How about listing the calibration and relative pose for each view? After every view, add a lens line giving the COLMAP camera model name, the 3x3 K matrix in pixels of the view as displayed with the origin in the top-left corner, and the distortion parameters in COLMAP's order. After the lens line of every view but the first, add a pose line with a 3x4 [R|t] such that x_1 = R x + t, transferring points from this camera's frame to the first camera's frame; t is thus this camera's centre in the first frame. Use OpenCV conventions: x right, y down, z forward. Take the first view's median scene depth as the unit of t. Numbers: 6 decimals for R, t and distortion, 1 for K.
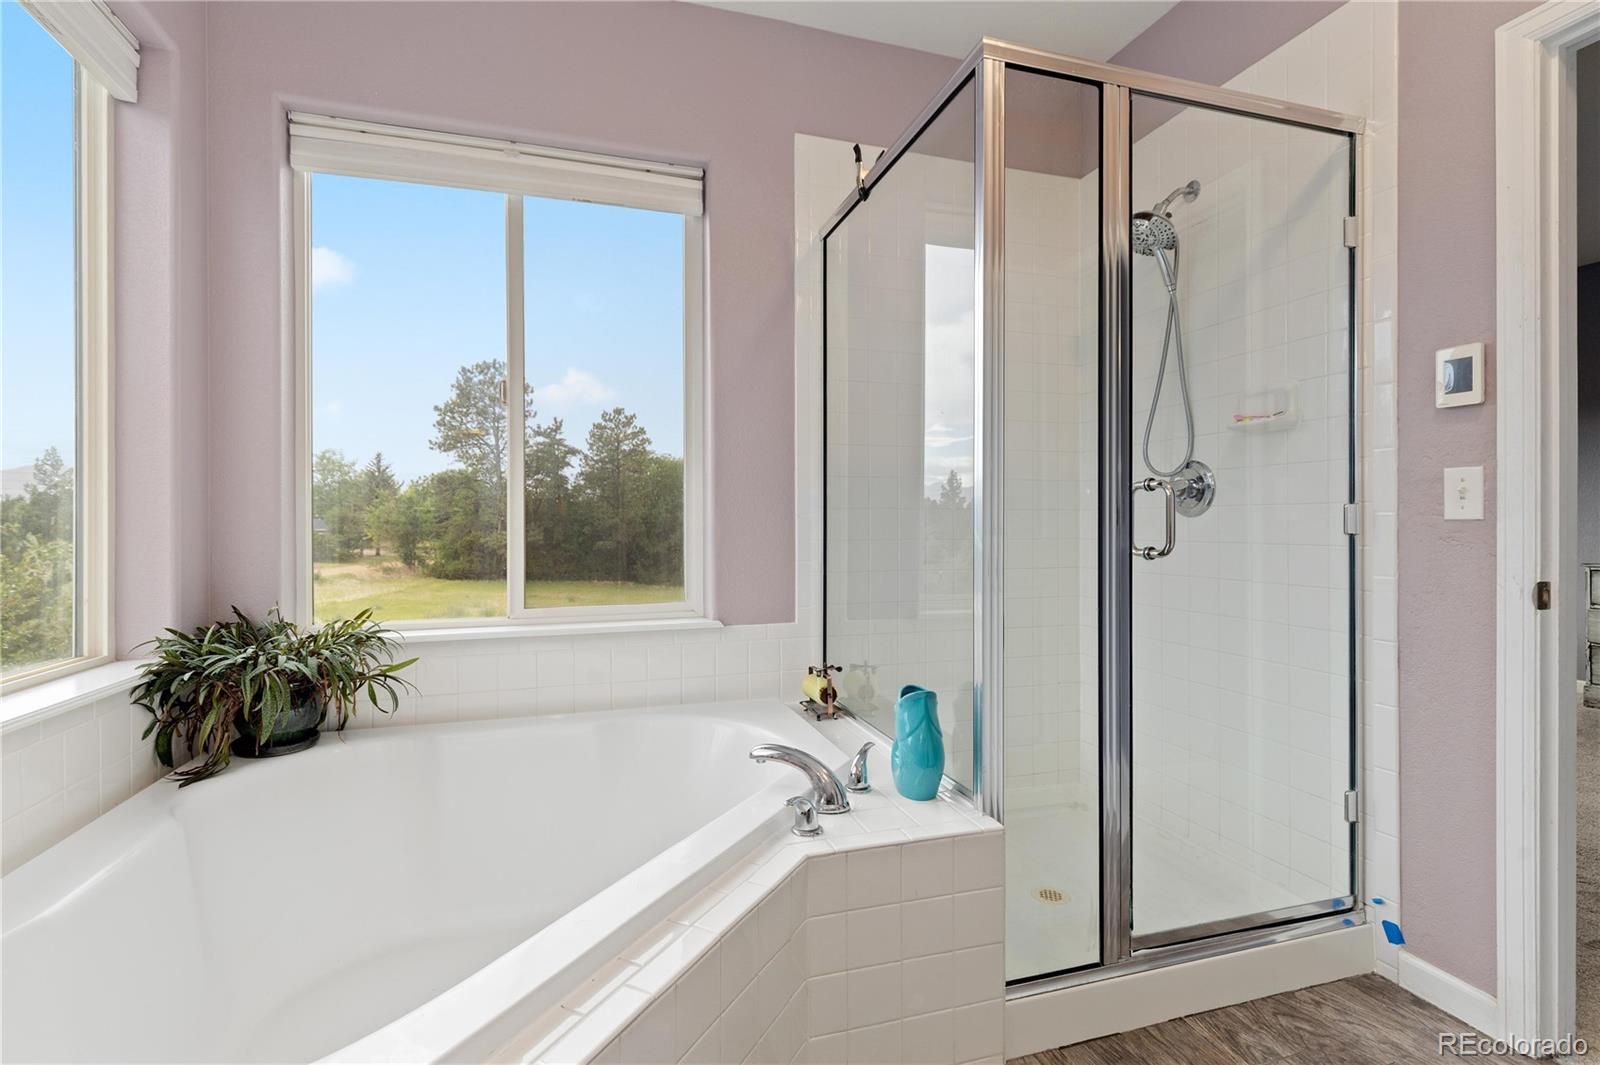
lens RADIAL K [[735.2, 0, 791.8], [0, 735.2, 523.6], [0, 0, 1]] dist [0.007268, -0.000384]
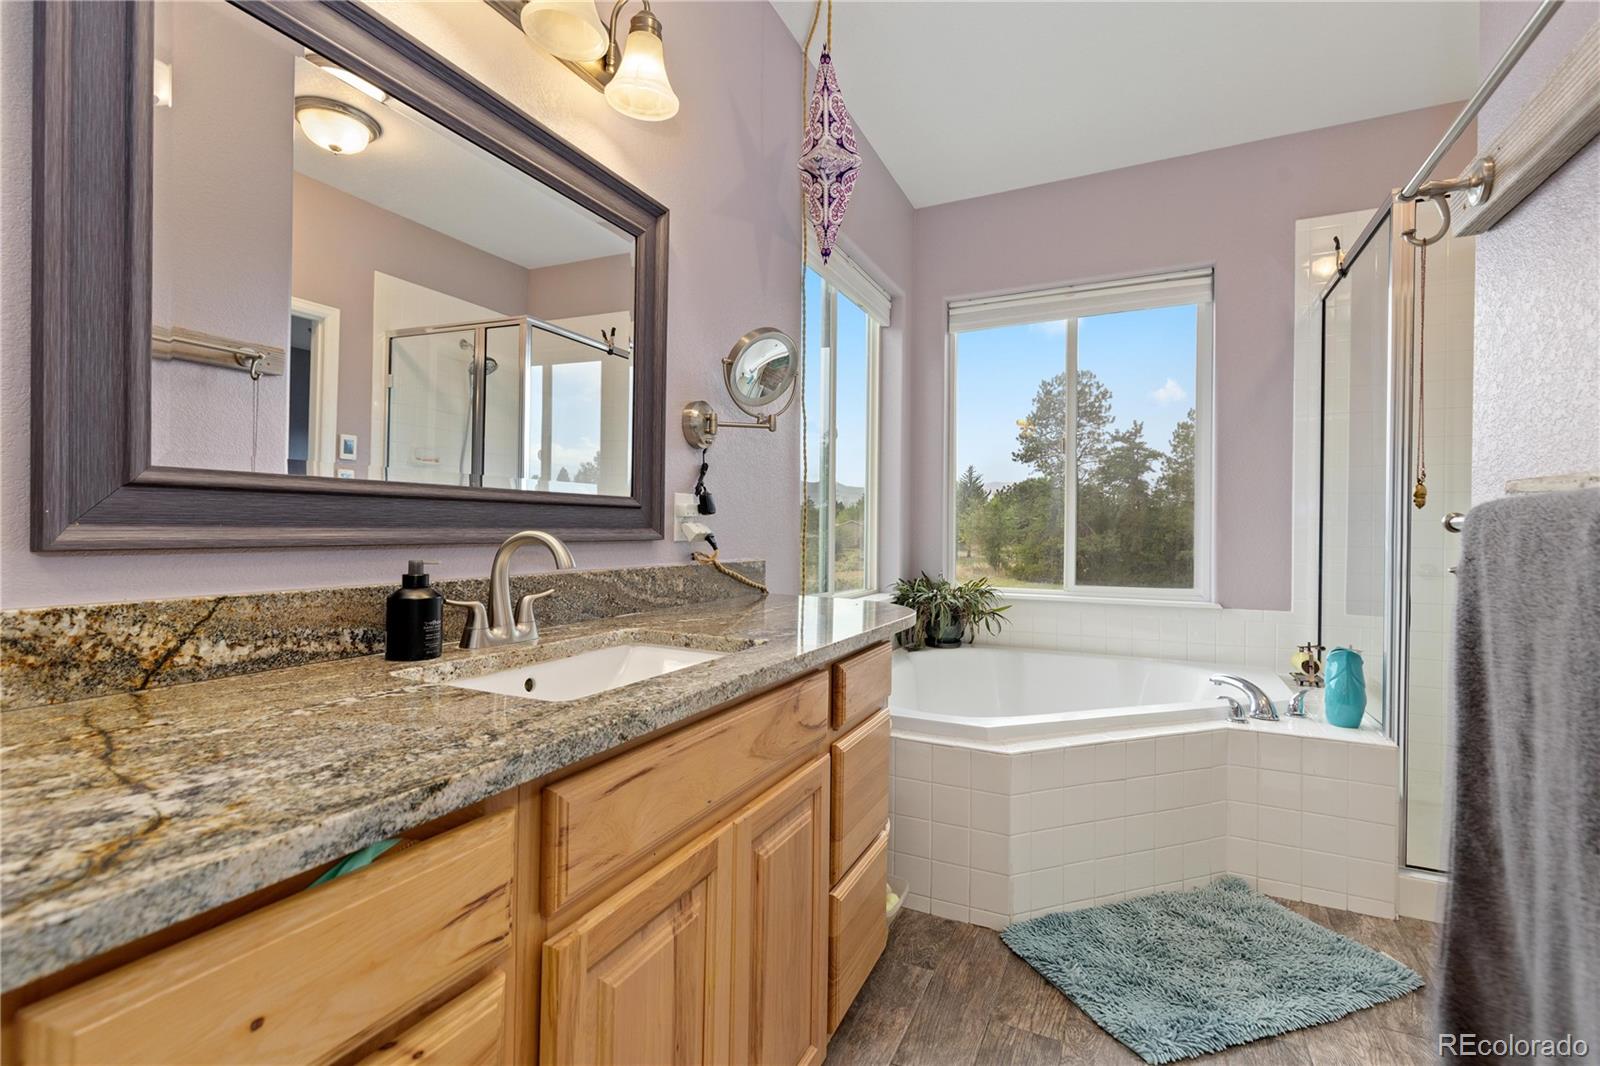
lens RADIAL K [[725.9, 0, 798.5], [0, 725.9, 527.0], [0, 0, 1]] dist [0.002280, -0.000176]
pose [[0.736322, 0.008769, -0.676575, 0.256180], [-0.011685, 0.999932, 0.000243, 0.000298], [0.676530, 0.007727, 0.736374, -0.550128]]
